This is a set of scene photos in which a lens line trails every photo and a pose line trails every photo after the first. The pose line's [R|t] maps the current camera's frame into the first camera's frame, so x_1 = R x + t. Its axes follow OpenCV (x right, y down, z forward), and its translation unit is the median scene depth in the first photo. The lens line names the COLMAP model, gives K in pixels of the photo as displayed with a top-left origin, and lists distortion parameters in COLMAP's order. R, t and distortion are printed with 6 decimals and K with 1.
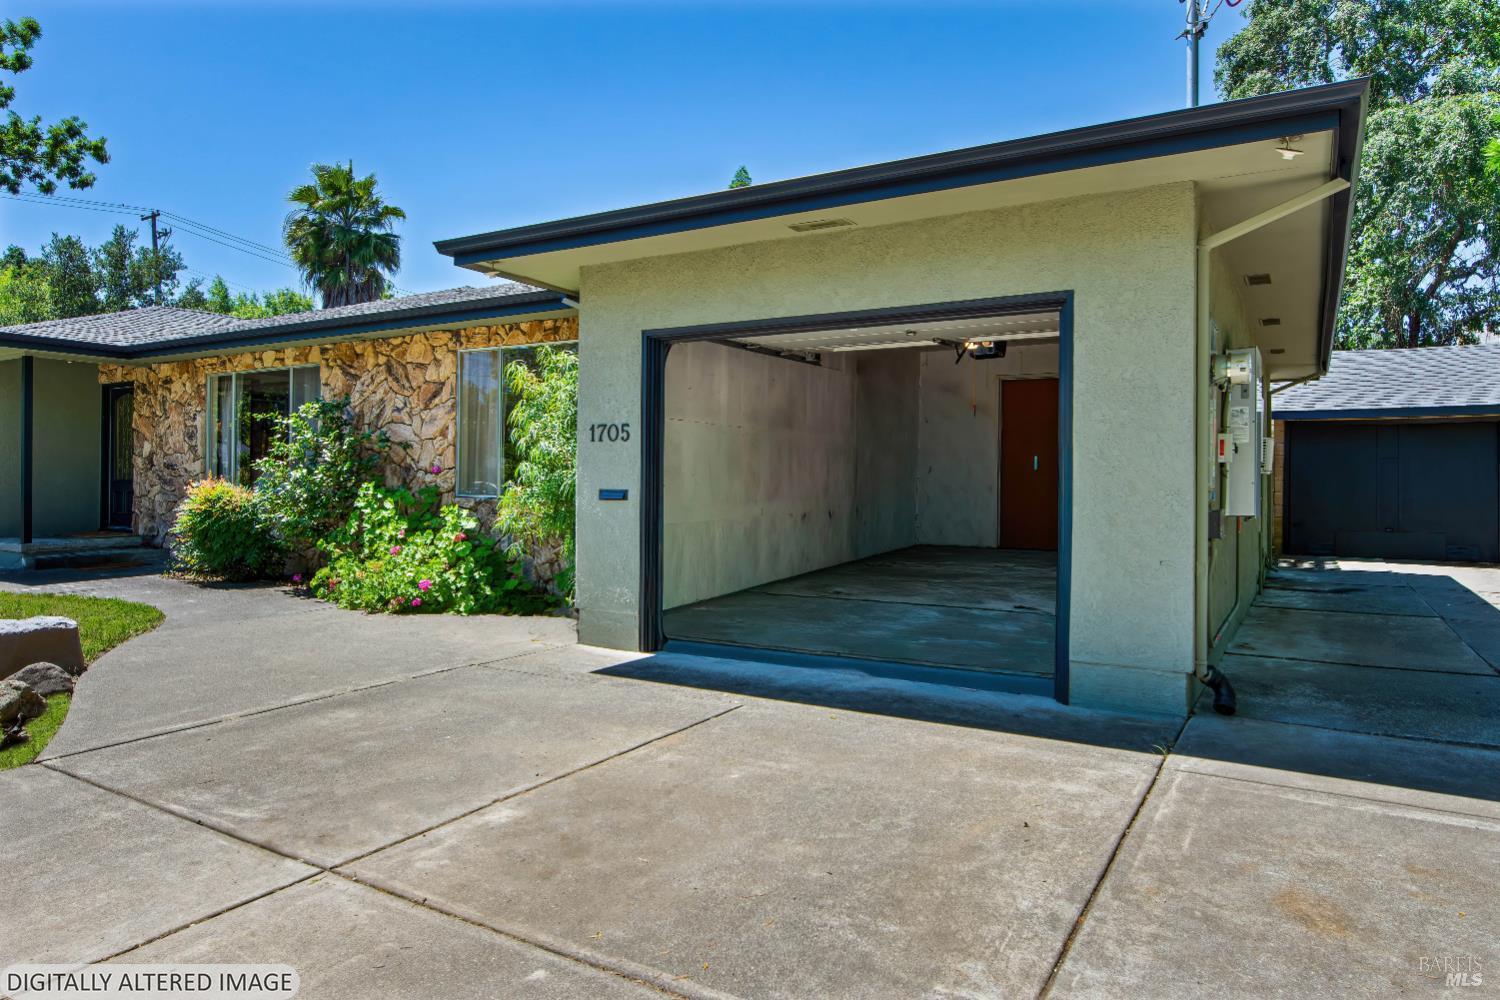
lens RADIAL K [[928.4, 0, 751.4], [0, 928.4, 471.4], [0, 0, 1]] dist [0.002747, -0.000733]
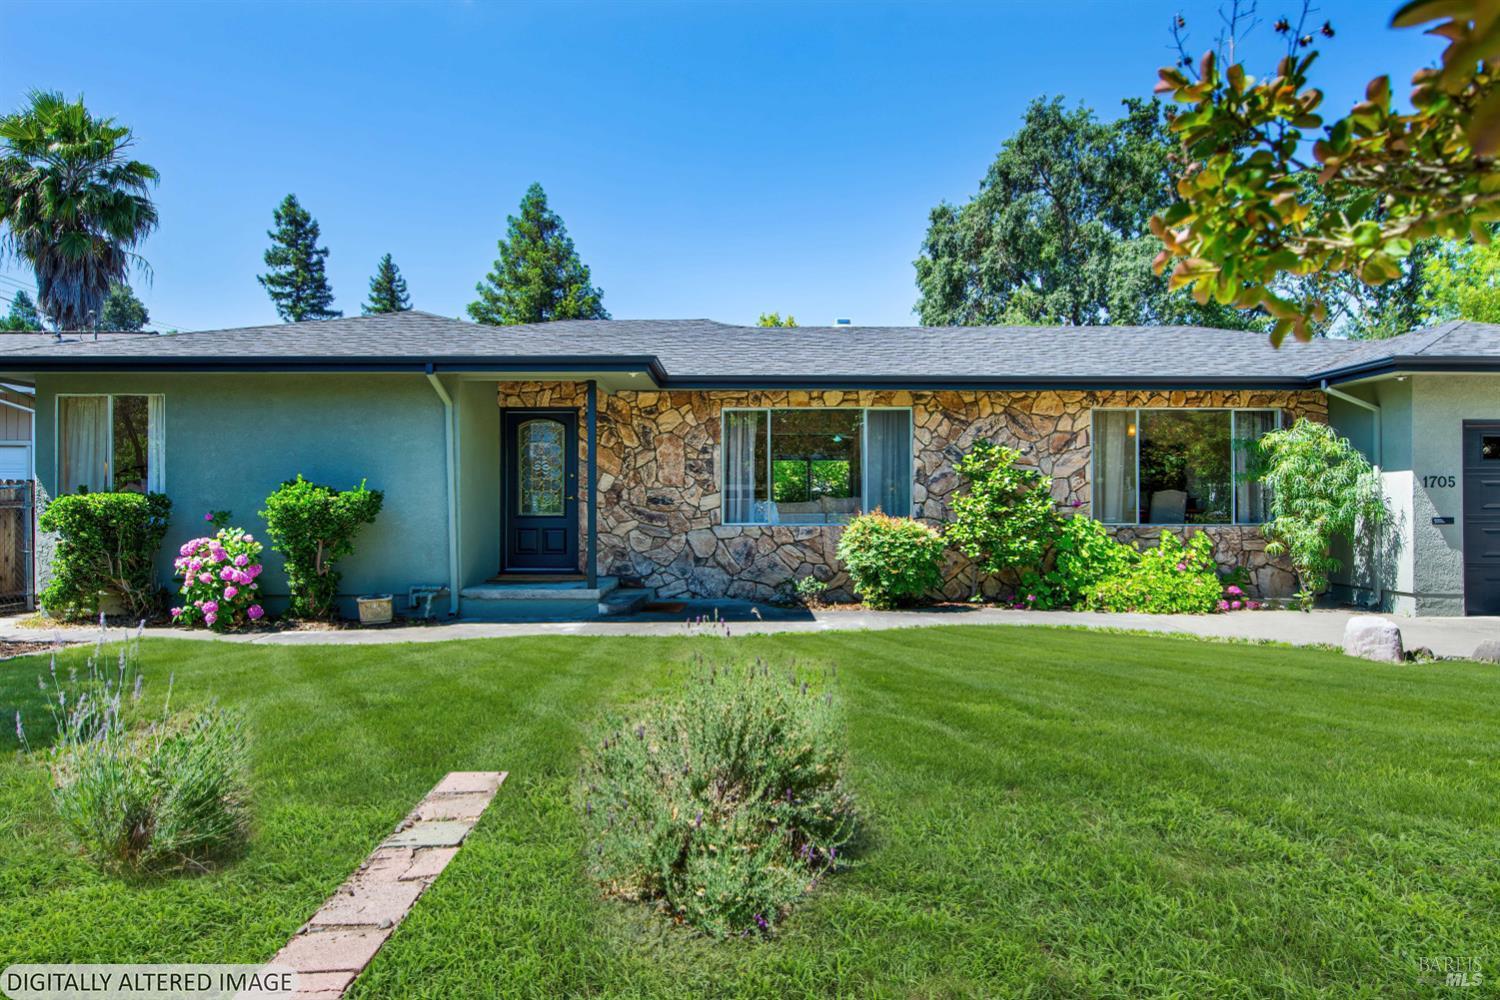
lens RADIAL K [[928.4, 0, 751.8], [0, 928.4, 505.4], [0, 0, 1]] dist [0.002747, -0.000733]
pose [[0.846193, -0.011527, 0.532751, -1.125666], [0.002797, 0.999848, 0.017191, -0.017960], [-0.532869, -0.013056, 0.846097, 0.155426]]
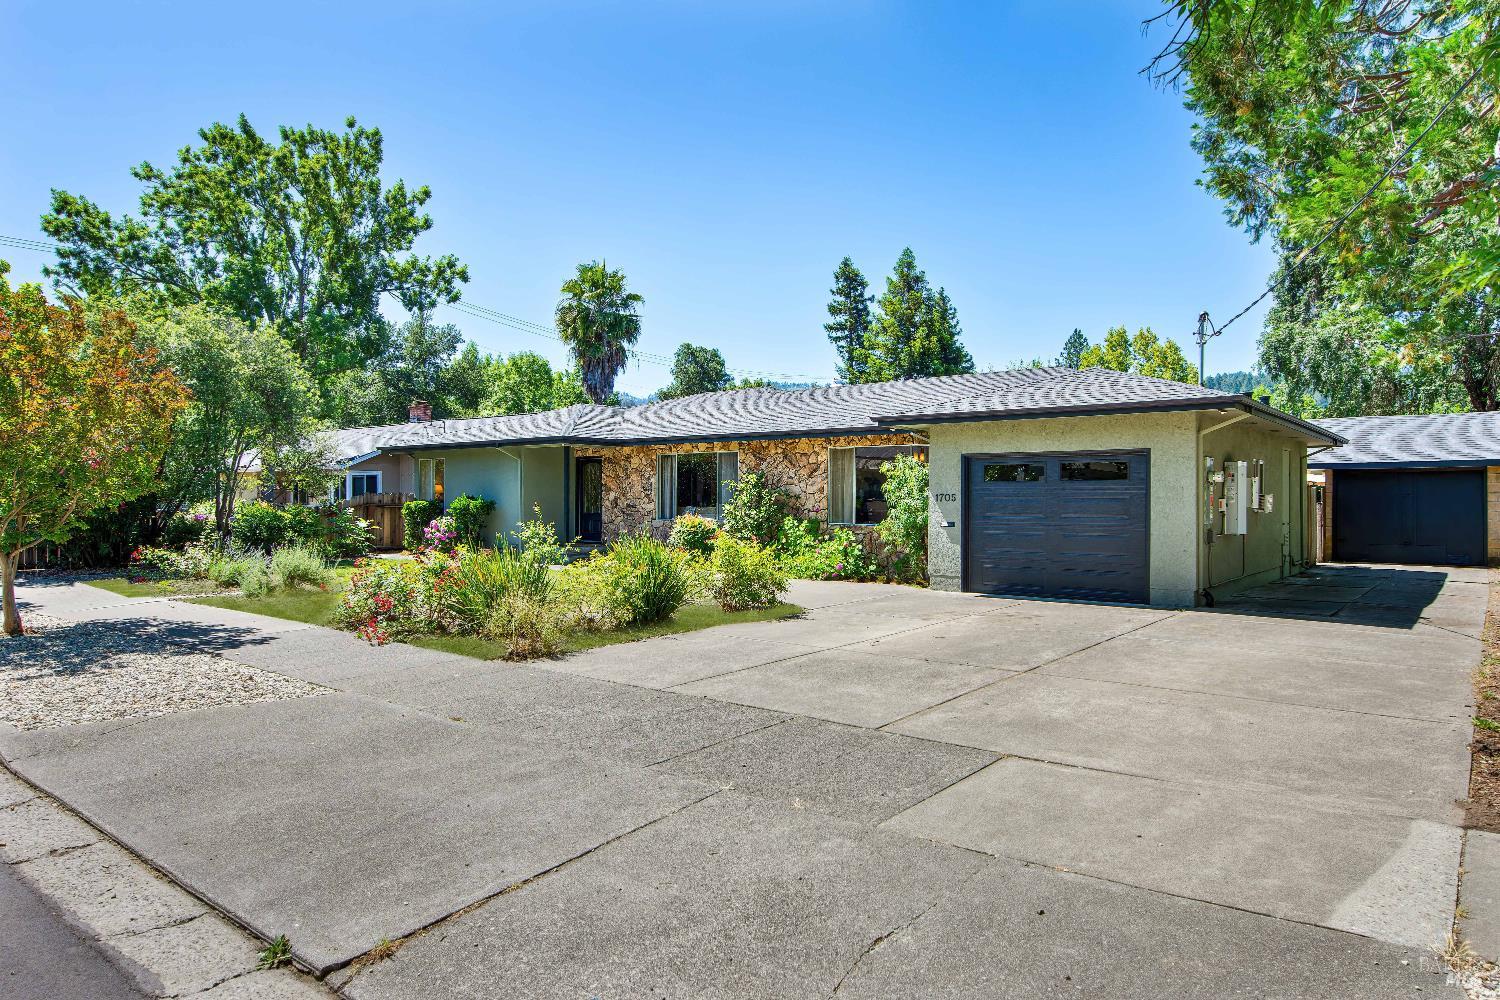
lens RADIAL K [[928.4, 0, 761.4], [0, 928.4, 497.2], [0, 0, 1]] dist [0.002747, -0.000733]
pose [[0.992656, -0.004388, -0.120888, -0.184696], [0.005126, 0.999970, 0.005790, -0.032642], [0.120859, -0.006368, 0.992649, -0.747316]]
